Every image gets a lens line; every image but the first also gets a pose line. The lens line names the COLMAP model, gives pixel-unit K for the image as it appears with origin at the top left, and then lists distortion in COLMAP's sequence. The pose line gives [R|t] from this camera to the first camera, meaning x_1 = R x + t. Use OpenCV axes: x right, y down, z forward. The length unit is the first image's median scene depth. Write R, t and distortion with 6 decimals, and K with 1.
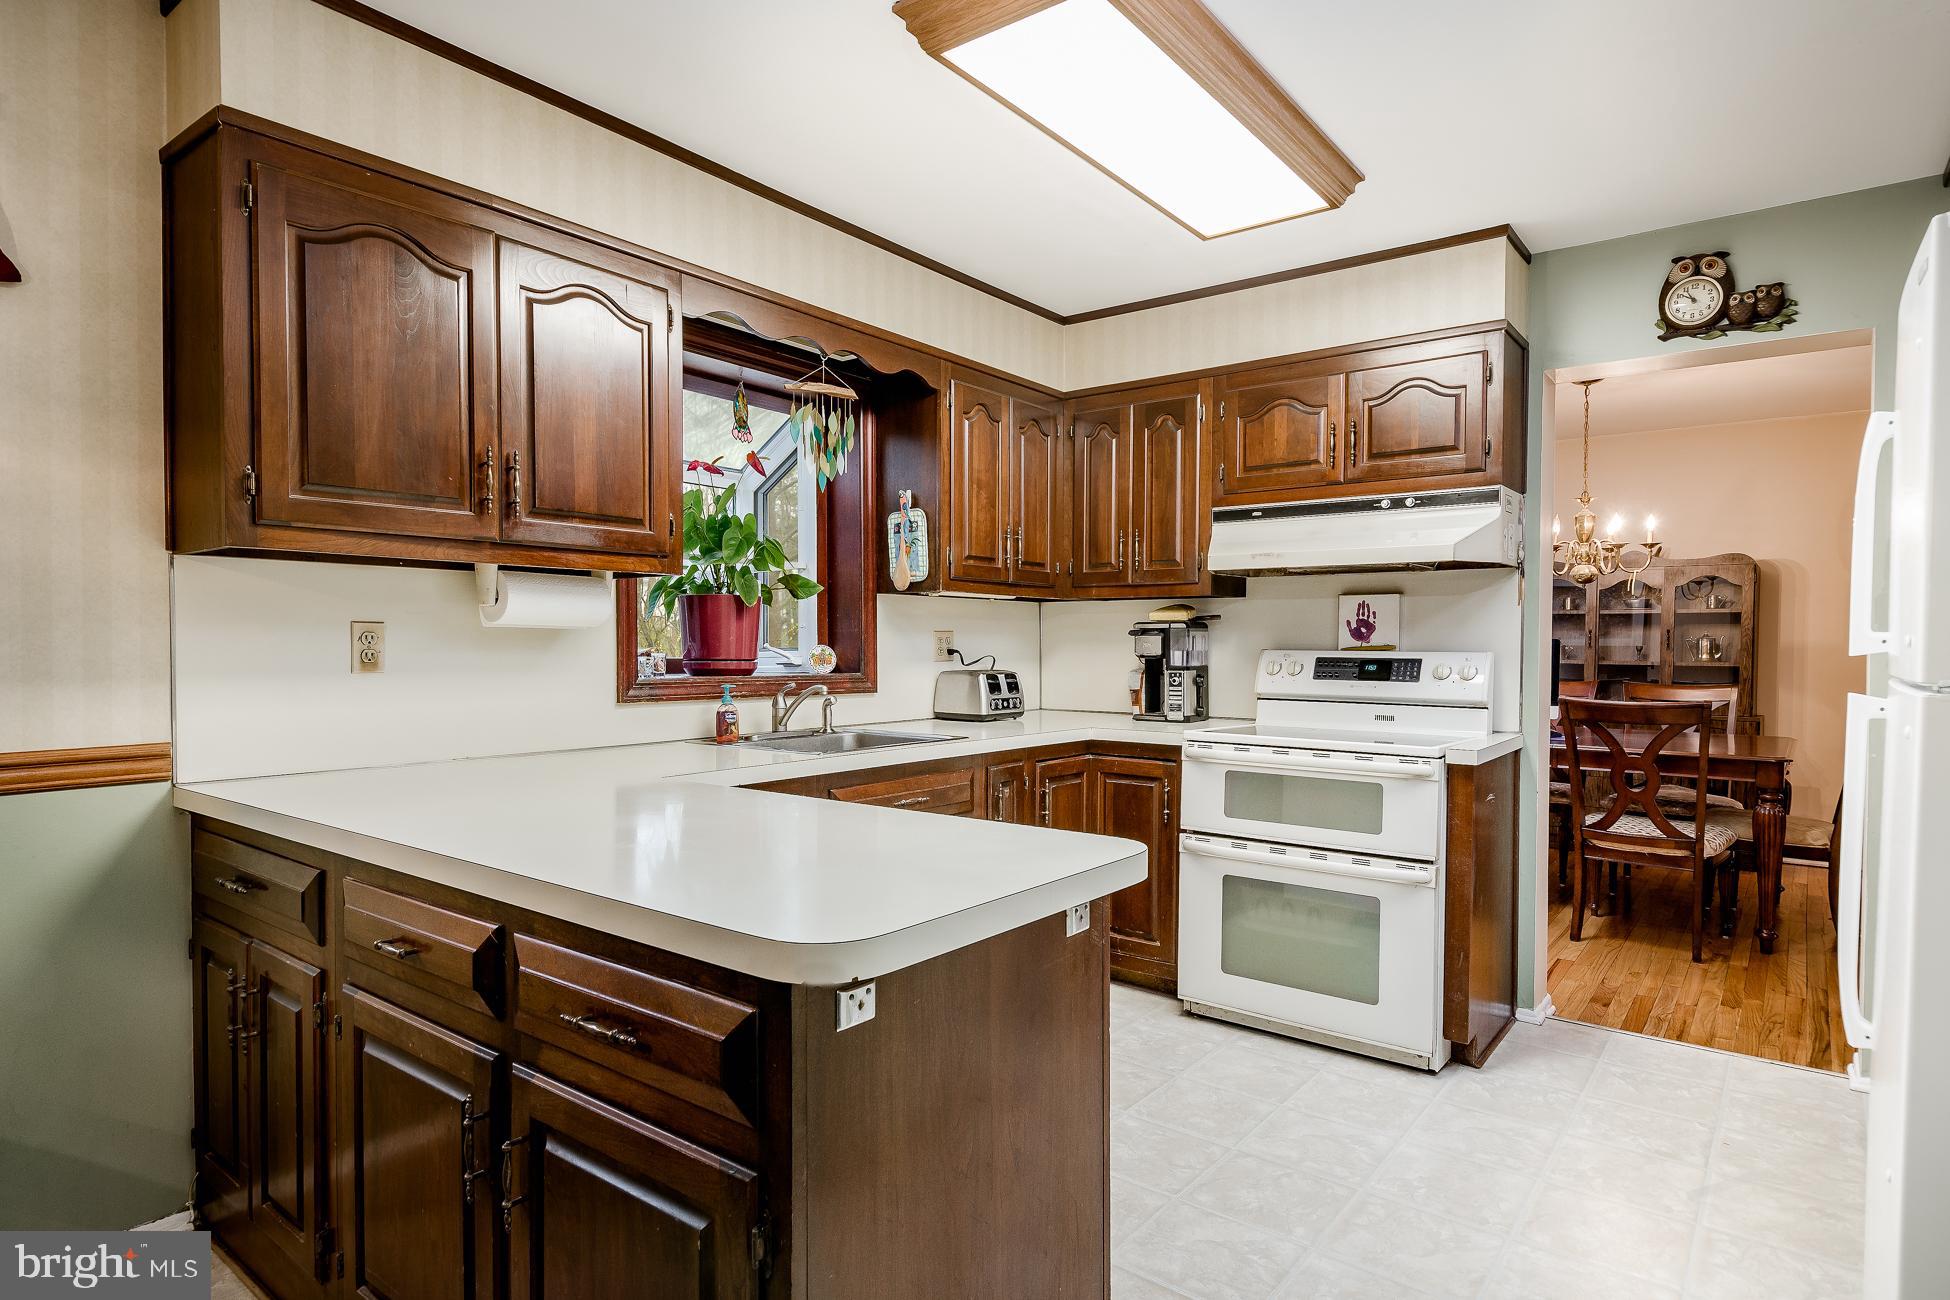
lens RADIAL K [[1090.4, 0, 955.0], [0, 1090.4, 669.1], [0, 0, 1]] dist [0.017141, -0.008182]
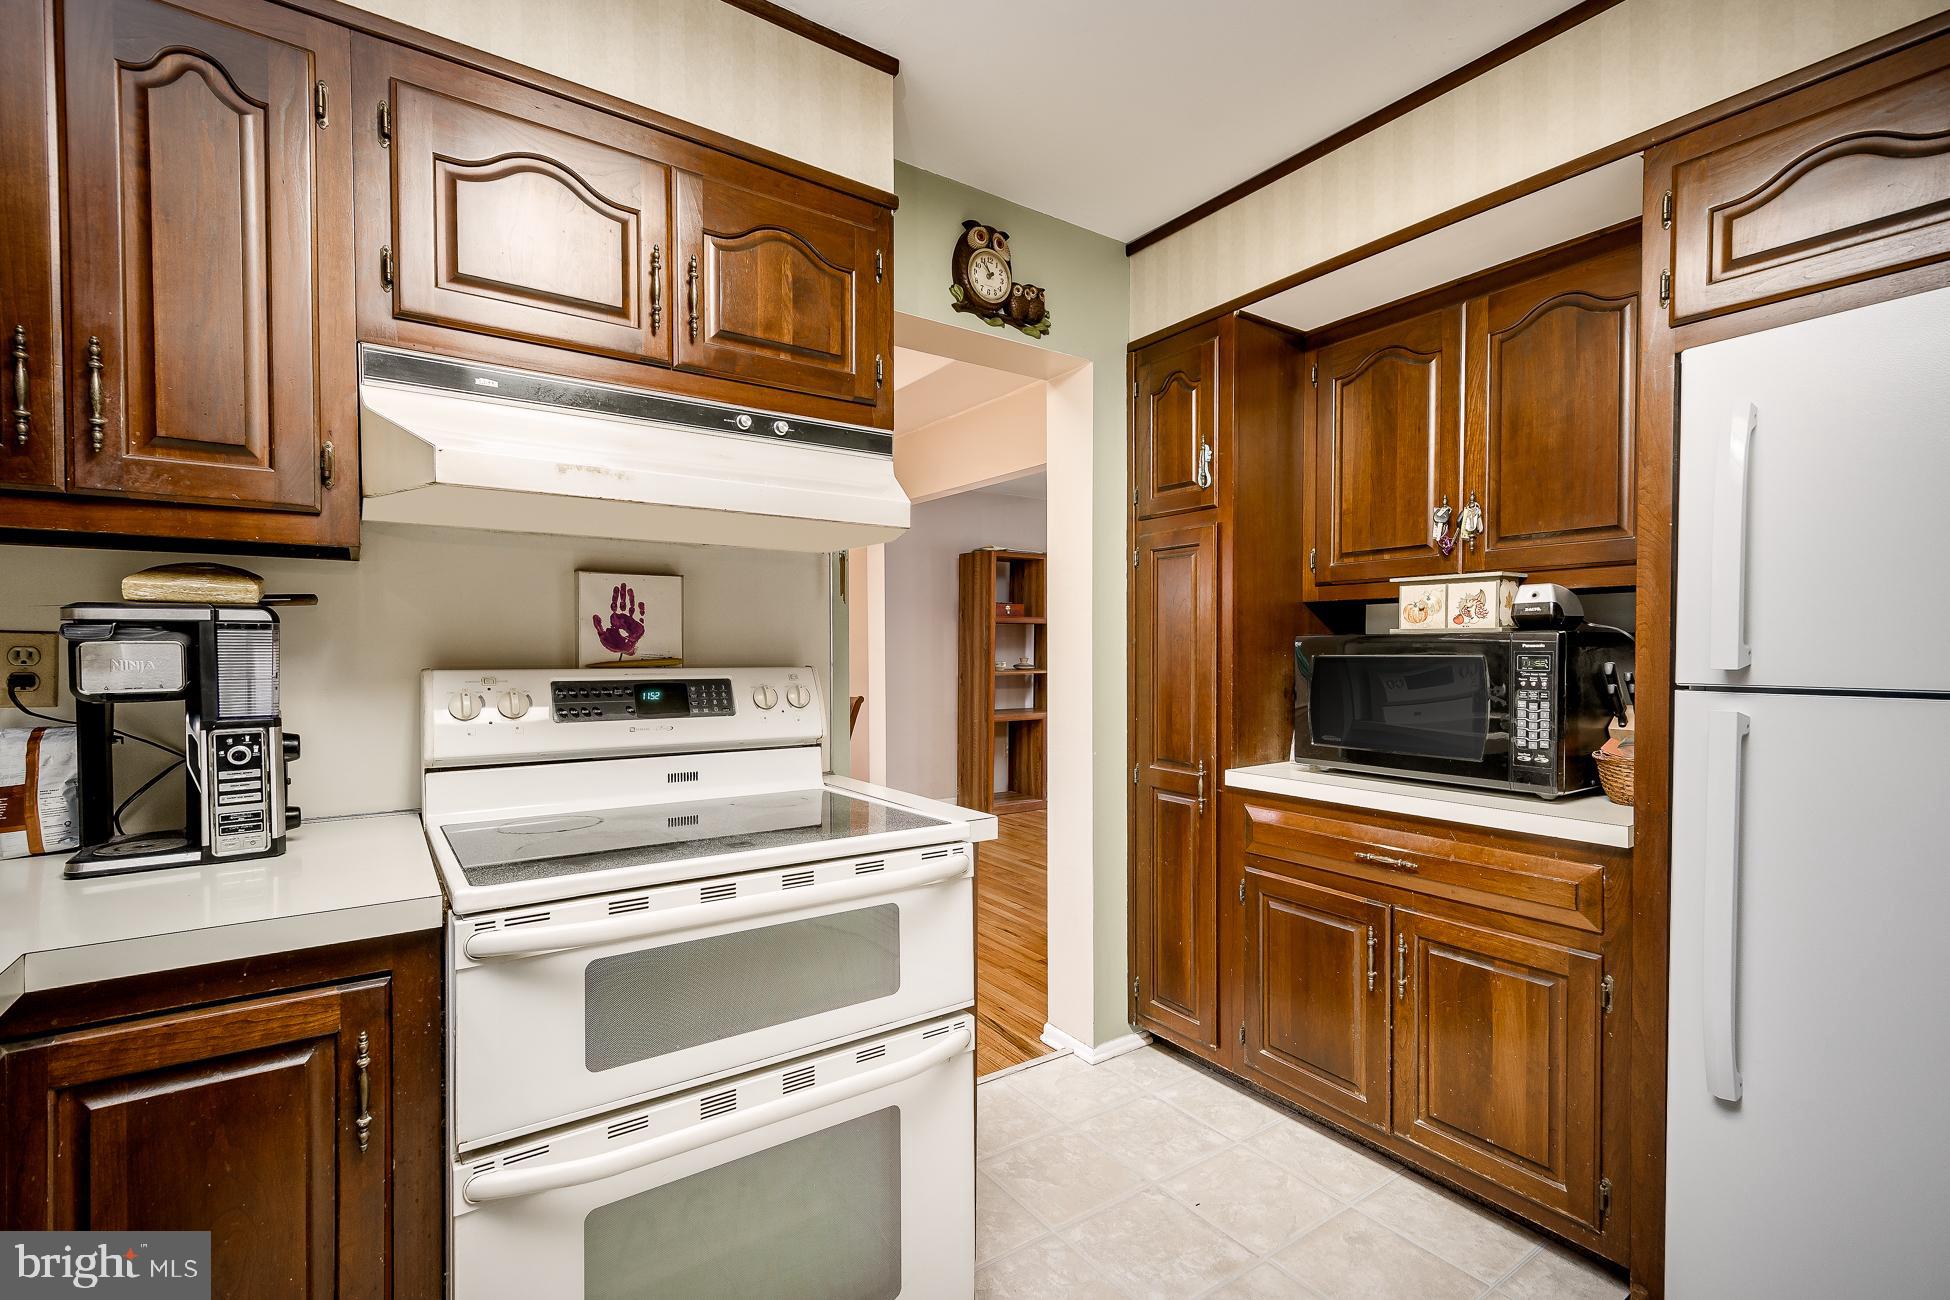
lens RADIAL K [[864.1, 0, 961.5], [0, 864.1, 664.4], [0, 0, 1]] dist [0.011795, -0.000066]
pose [[0.290160, -0.022925, 0.956704, -0.024947], [0.023703, 0.999578, 0.016764, -0.023164], [-0.956685, 0.017812, 0.290581, 0.720253]]
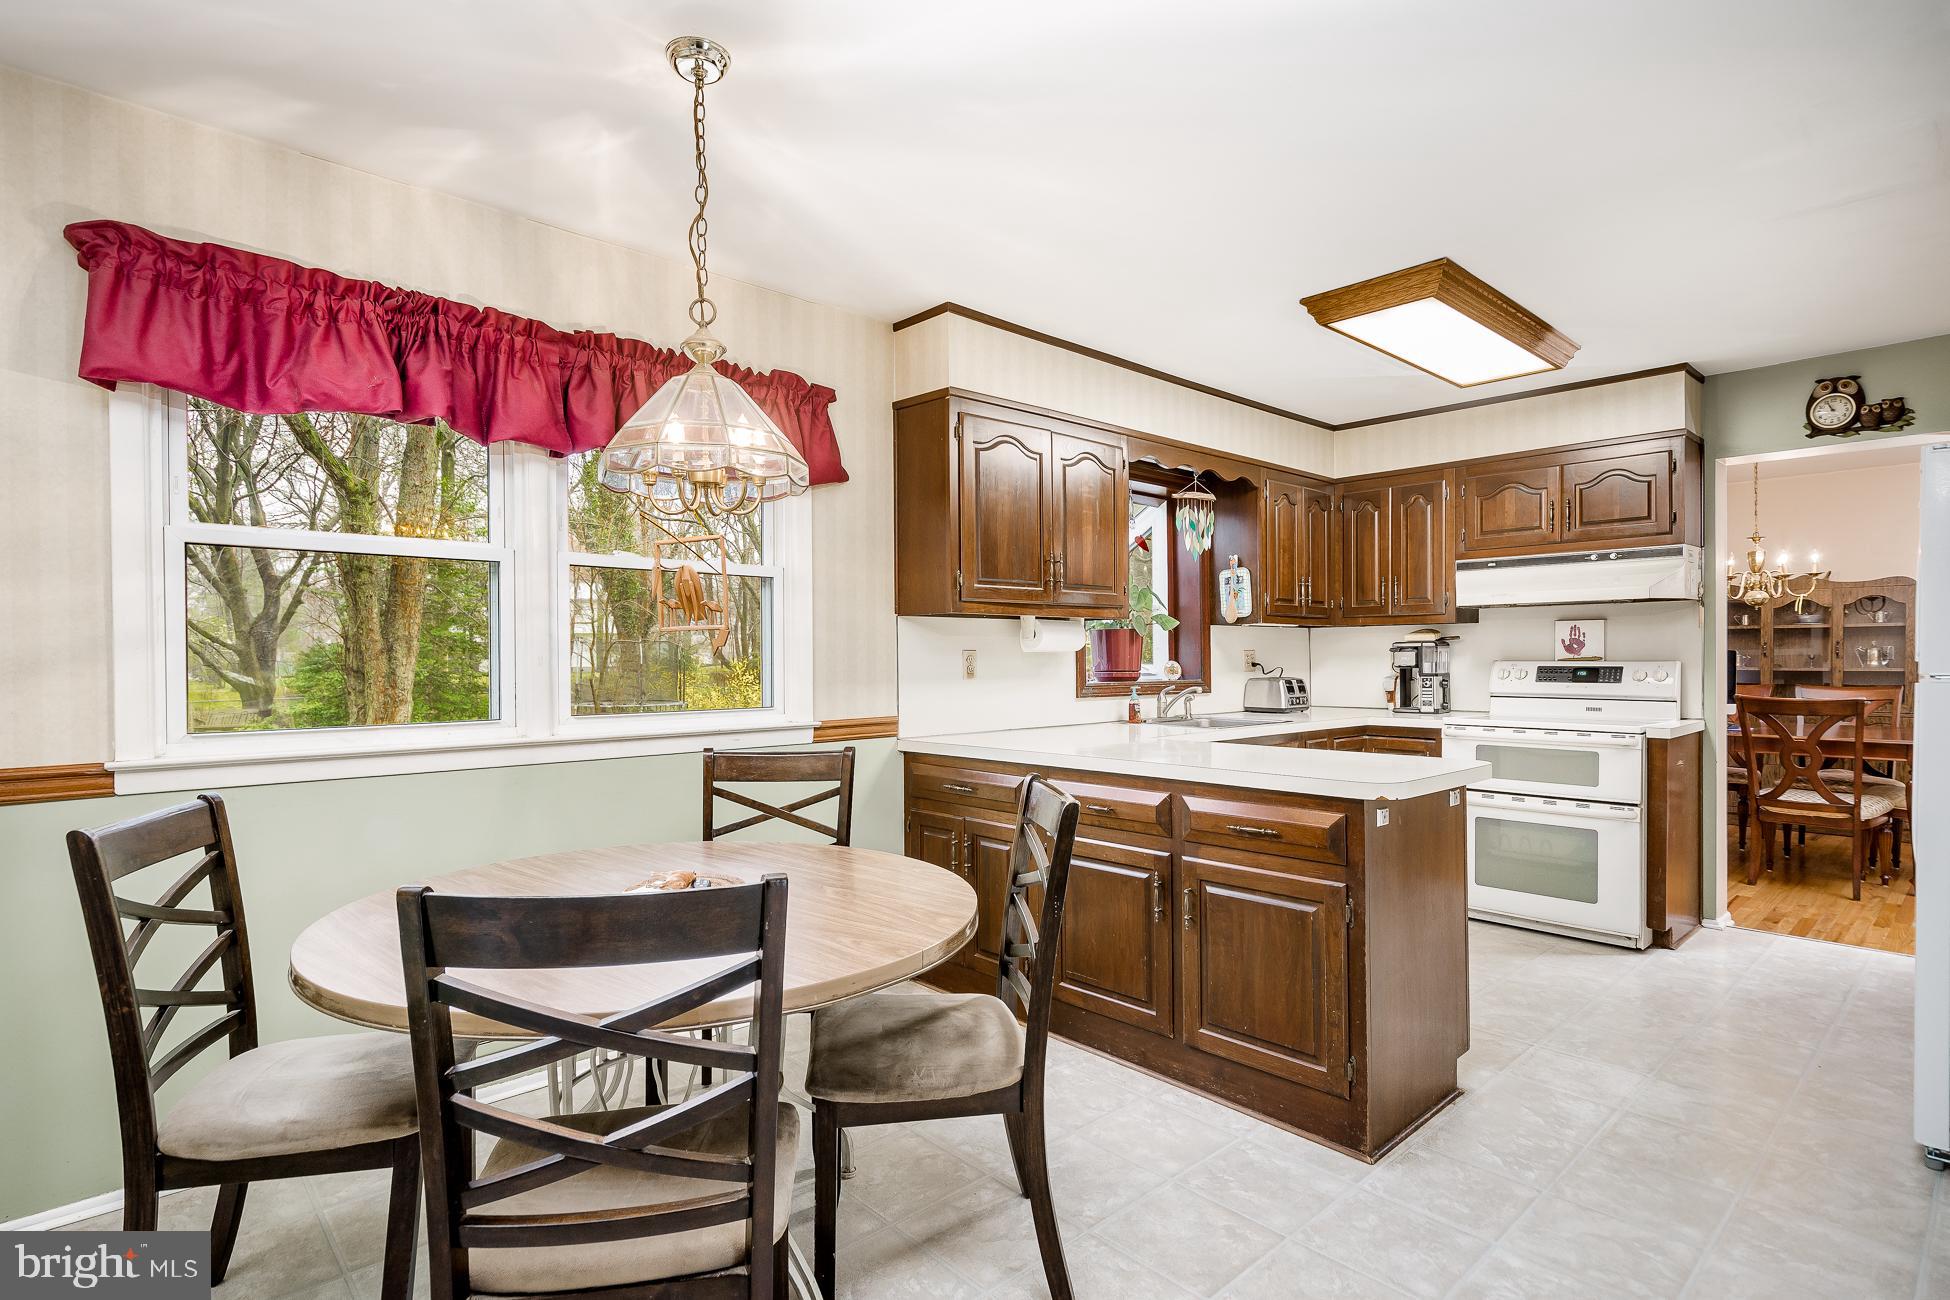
lens RADIAL K [[995.0, 0, 944.9], [0, 995.0, 668.9], [0, 0, 1]] dist [0.006315, -0.004209]
pose [[0.985299, -0.008584, -0.170621, -0.206666], [0.006108, 0.999868, -0.015031, 0.007568], [0.170728, 0.013768, 0.985222, -0.396895]]
